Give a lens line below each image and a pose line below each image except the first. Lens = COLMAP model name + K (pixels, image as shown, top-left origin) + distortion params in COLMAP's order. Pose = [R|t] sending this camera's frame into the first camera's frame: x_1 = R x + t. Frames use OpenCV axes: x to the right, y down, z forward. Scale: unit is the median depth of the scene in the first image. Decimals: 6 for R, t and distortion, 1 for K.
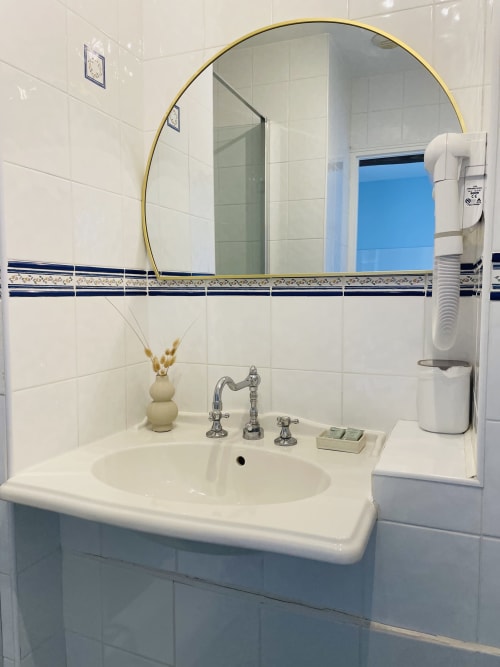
lens RADIAL K [[502.8, 0, 250.0], [0, 502.8, 333.5], [0, 0, 1]] dist [0.066723, -0.091698]
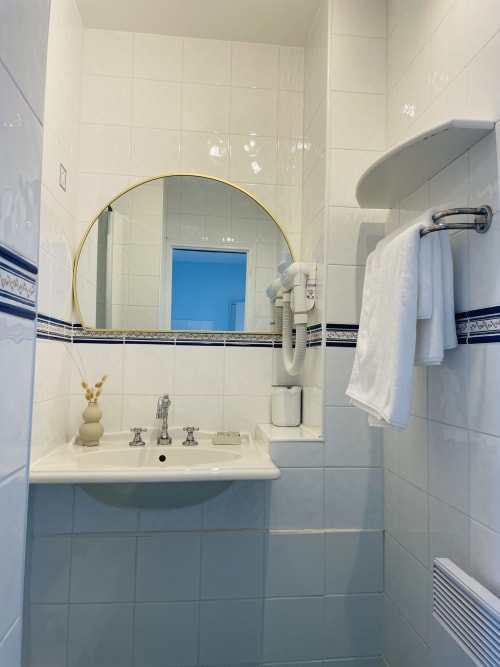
lens RADIAL K [[502.8, 0, 250.0], [0, 502.8, 333.5], [0, 0, 1]] dist [0.066723, -0.091698]
pose [[0.880133, 0.044403, 0.472647, -0.483653], [0.018972, 0.991531, -0.128478, 0.088919], [-0.474349, 0.122045, 0.871836, -0.403648]]
